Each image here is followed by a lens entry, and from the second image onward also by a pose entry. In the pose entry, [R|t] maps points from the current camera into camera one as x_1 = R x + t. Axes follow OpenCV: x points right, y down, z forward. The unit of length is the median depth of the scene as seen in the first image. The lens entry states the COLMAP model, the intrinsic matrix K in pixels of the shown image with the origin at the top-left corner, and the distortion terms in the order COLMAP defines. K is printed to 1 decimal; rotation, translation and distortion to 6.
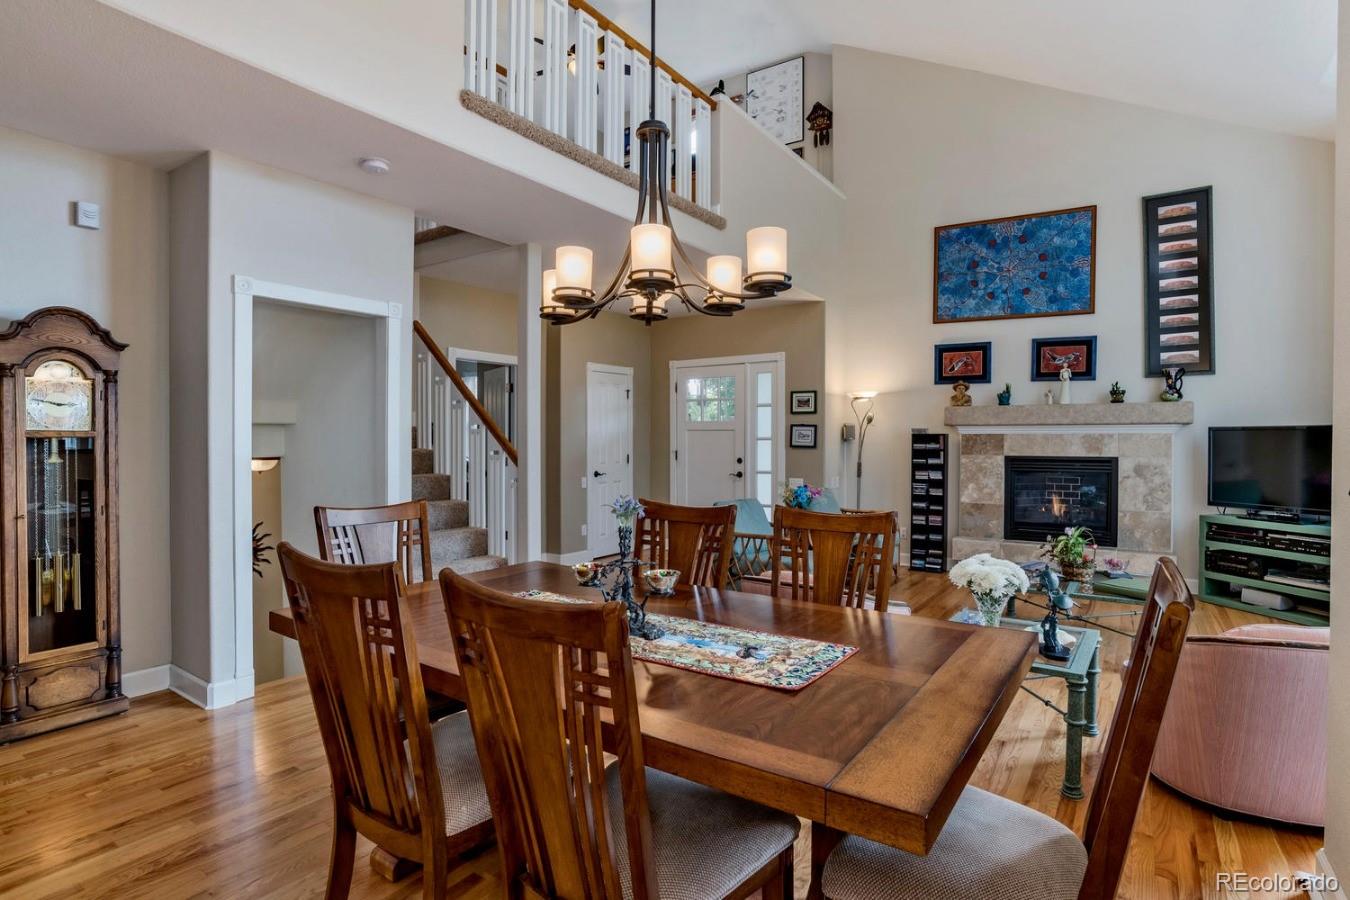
lens RADIAL K [[688.8, 0, 684.2], [0, 688.8, 445.4], [0, 0, 1]] dist [-0.050859, 0.023228]
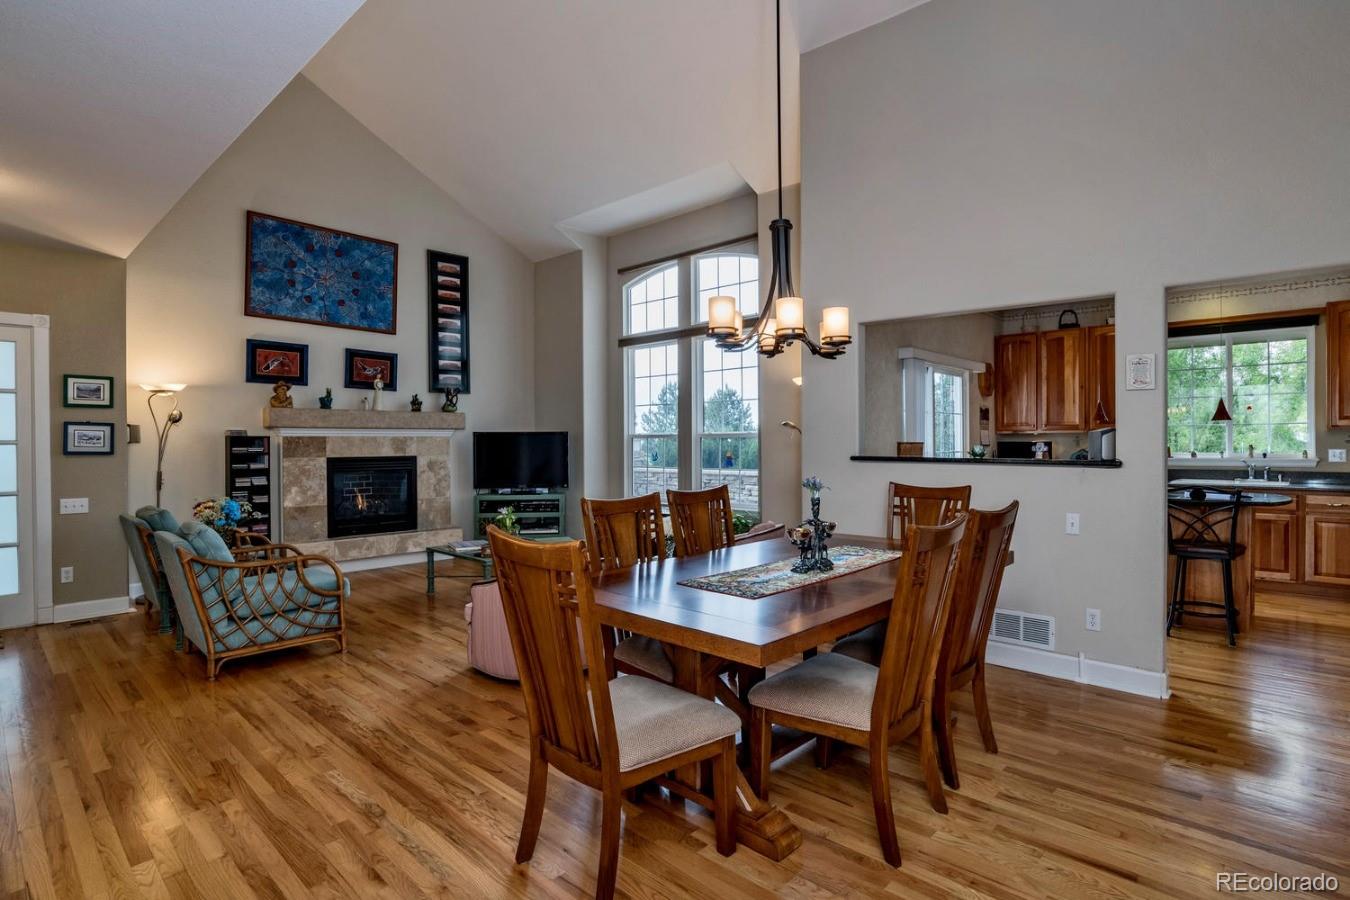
lens RADIAL K [[688.8, 0, 684.2], [0, 688.8, 445.4], [0, 0, 1]] dist [-0.050859, 0.023228]
pose [[0.152290, -0.008520, 0.988299, -0.470524], [0.014787, 0.999871, 0.006341, -0.001892], [-0.988225, 0.013649, 0.152396, 0.307746]]
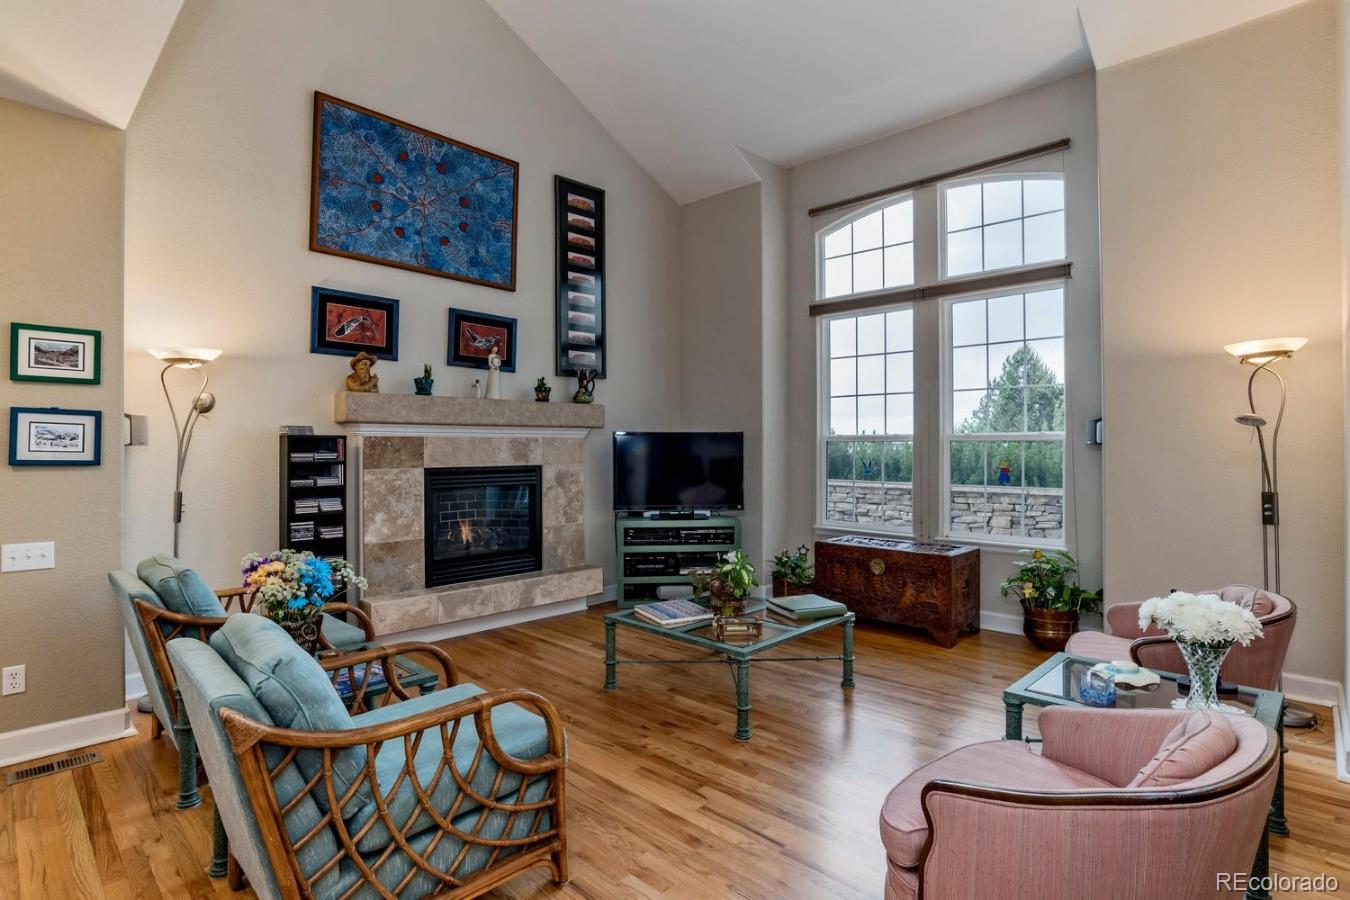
lens RADIAL K [[688.8, 0, 684.2], [0, 688.8, 445.4], [0, 0, 1]] dist [-0.050859, 0.023228]
pose [[0.168337, -0.002491, 0.985726, -0.173305], [0.009611, 0.999953, 0.000886, -0.006184], [-0.985683, 0.009324, 0.168353, 0.625068]]
